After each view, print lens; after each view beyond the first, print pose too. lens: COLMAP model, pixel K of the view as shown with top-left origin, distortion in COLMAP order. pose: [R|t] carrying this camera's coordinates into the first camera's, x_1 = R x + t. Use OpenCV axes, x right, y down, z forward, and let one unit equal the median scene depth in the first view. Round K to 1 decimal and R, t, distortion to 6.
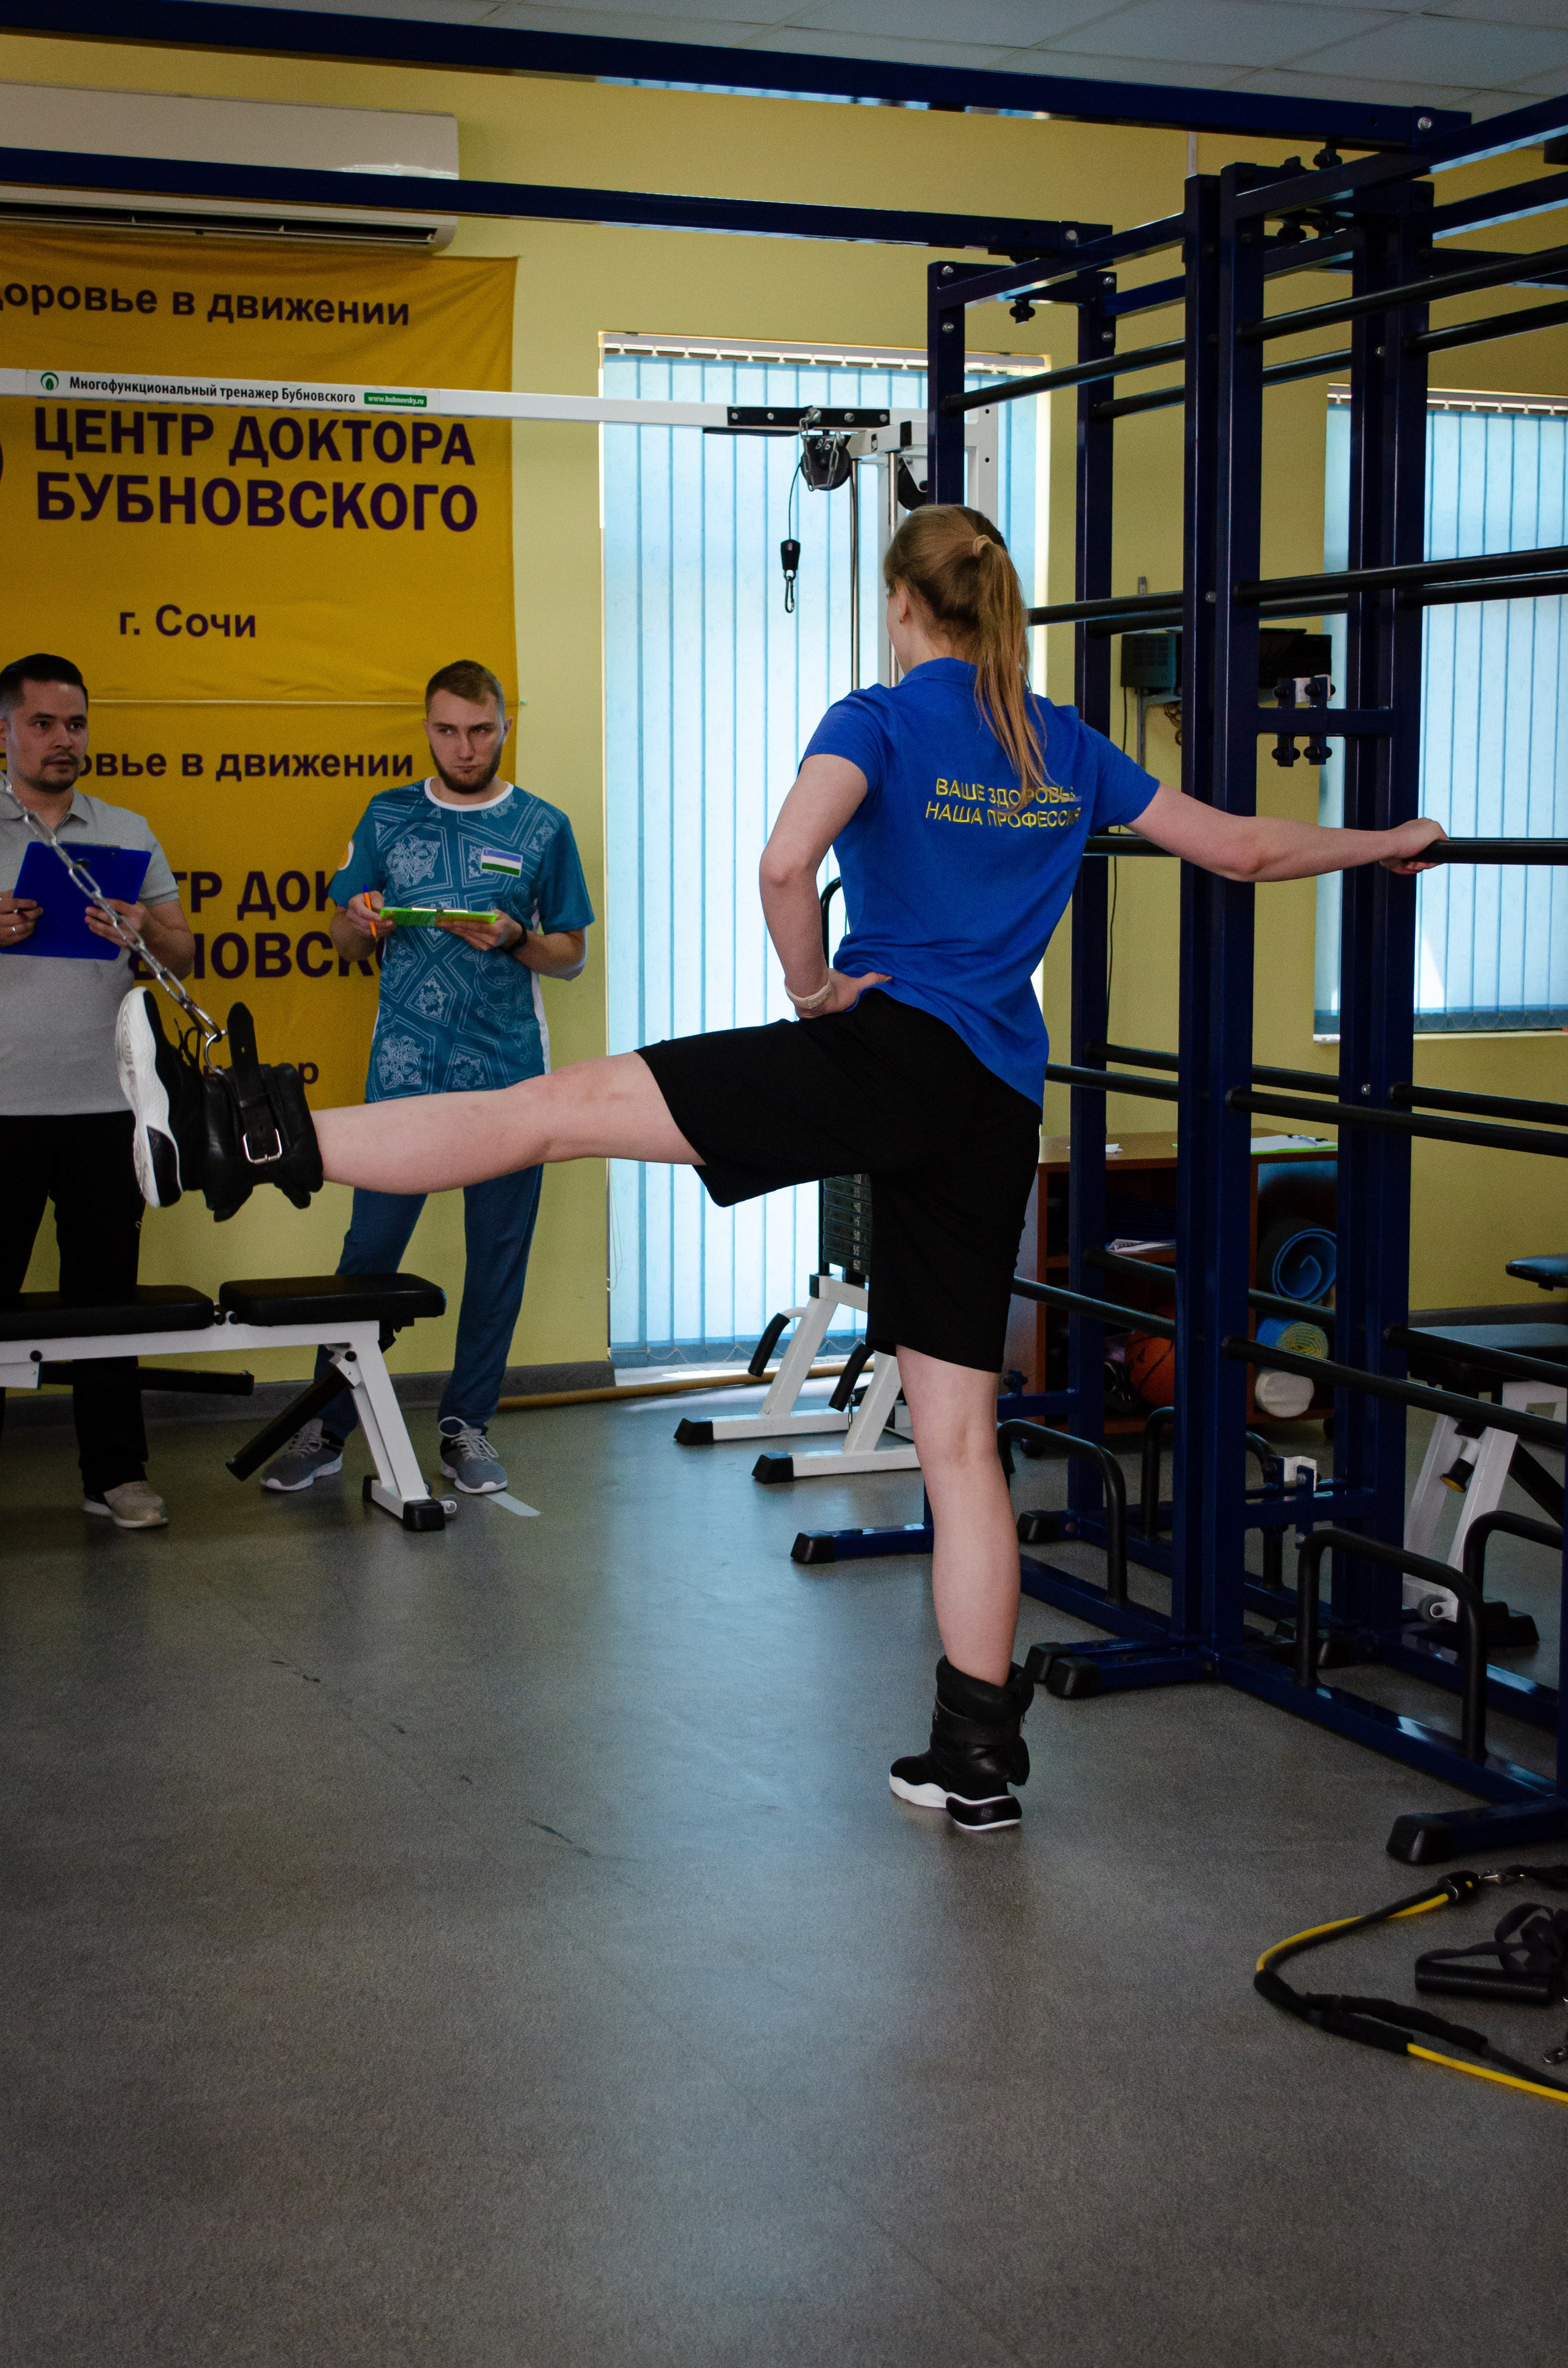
lens RADIAL K [[3549.6, 0, 797.1], [0, 3549.6, 1183.9], [0, 0, 1]] dist [-0.009717, 0.000000]
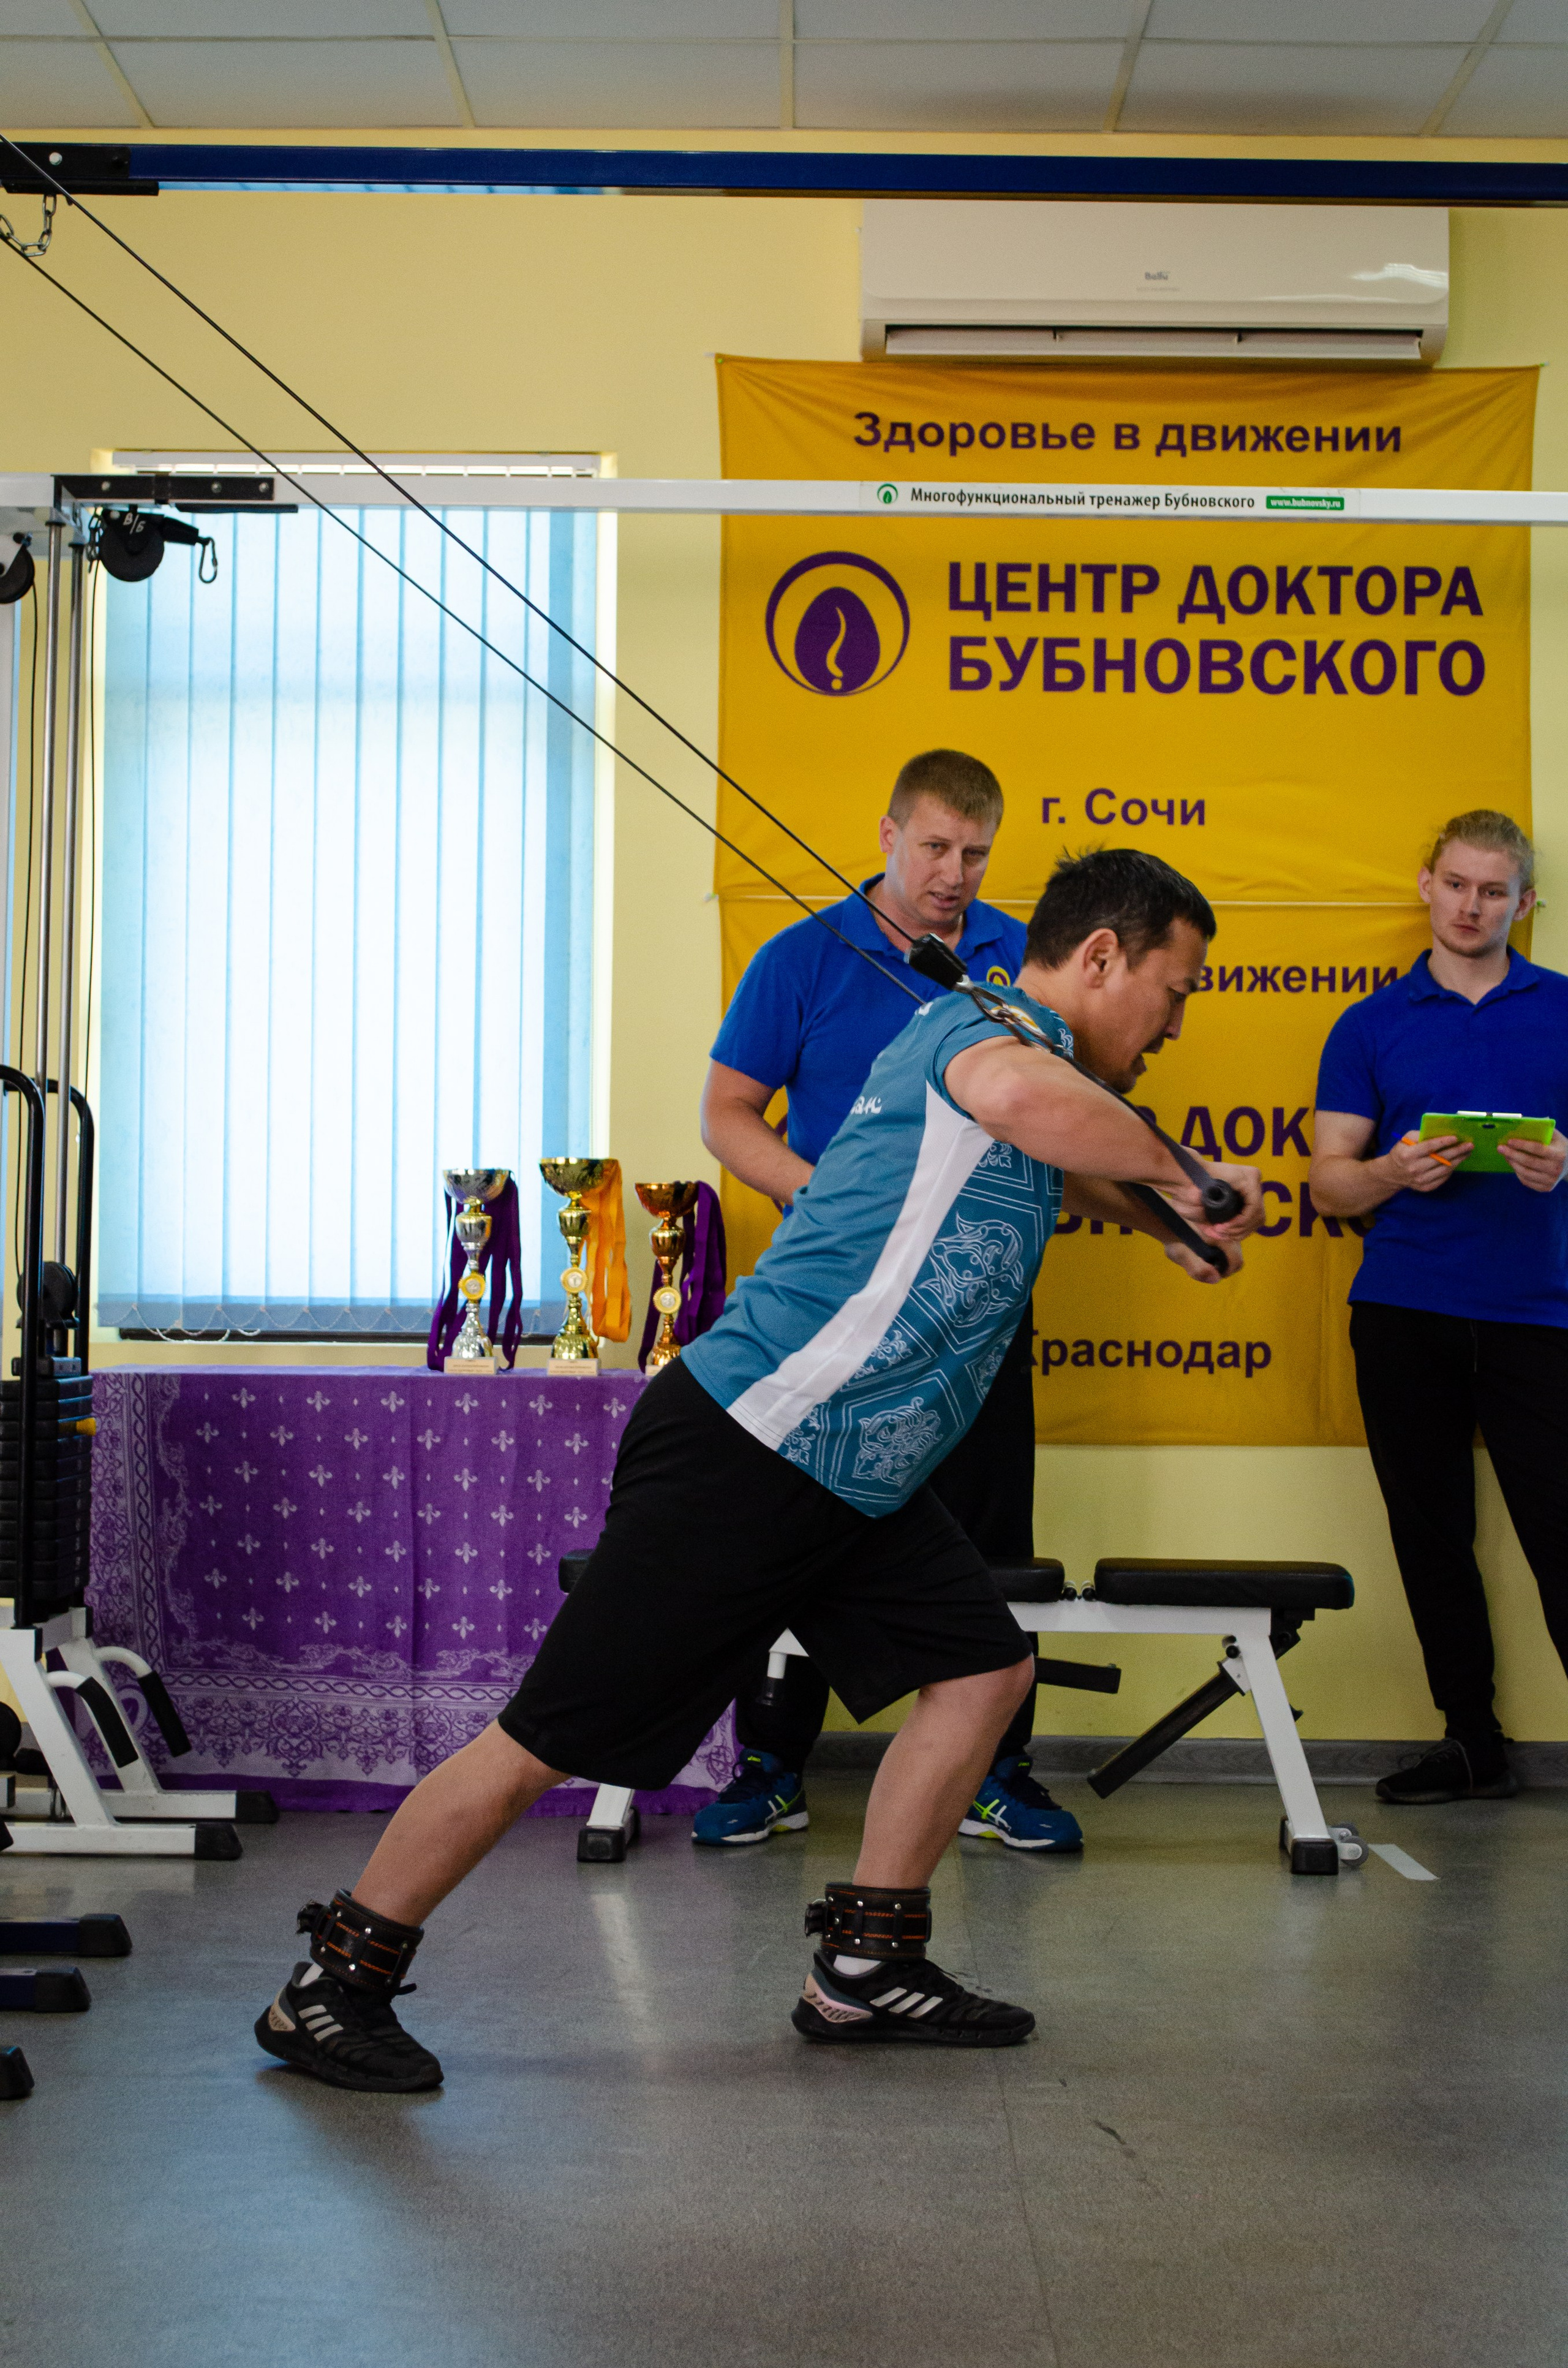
lens RADIAL K [[4302.4, 0, 779.9], [0, 4302.4, 1201.9], [0, 0, 1]] dist [-0.054924, 0.000000]
pose [[0.922208, -0.000721, -0.386694, 0.145602], [-0.052771, 0.990408, -0.127697, 0.067355], [0.383077, 0.138169, 0.913324, 0.056885]]
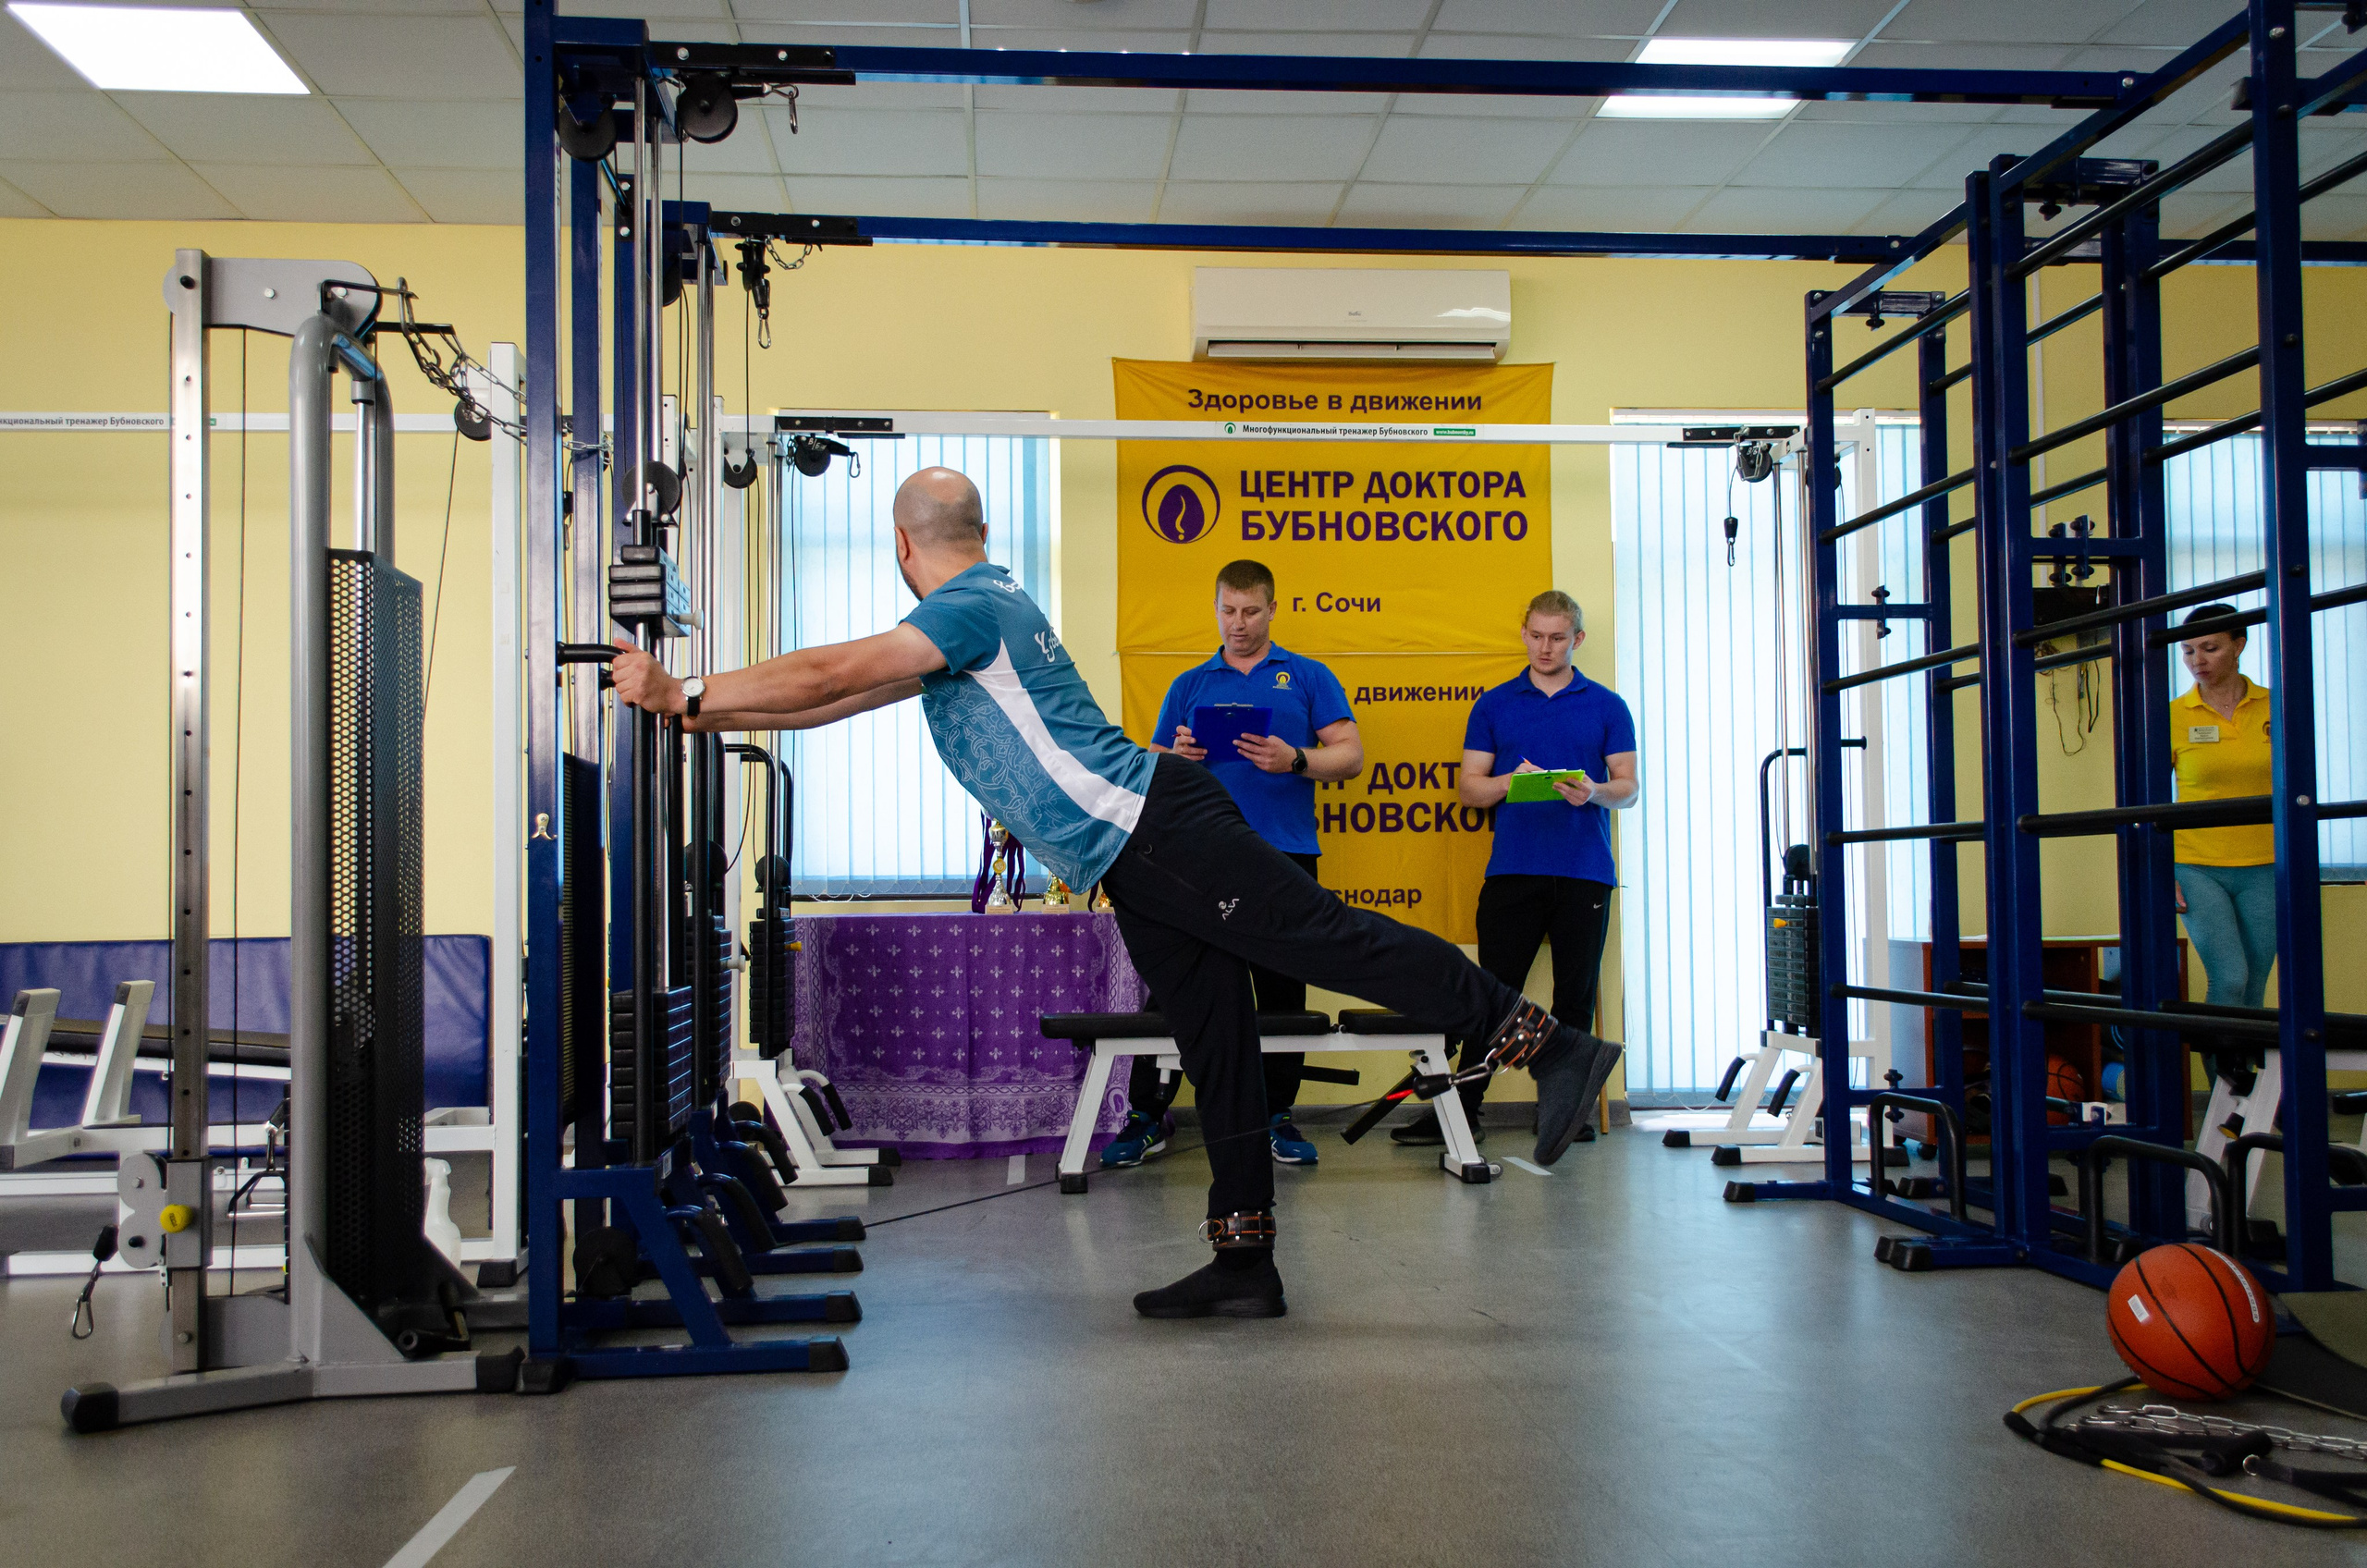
lens RADIAL K [[2259.1, 0, 1184.3], [0, 2259.1, 799.6], [0, 0, 1]] dist [0.063967, 0.000000]
pose [[0.954661, -0.023522, -0.296766, 0.055860], [-0.022807, 0.988165, -0.151689, 0.078021], [0.296821, 0.151580, 0.942826, 0.062927]]
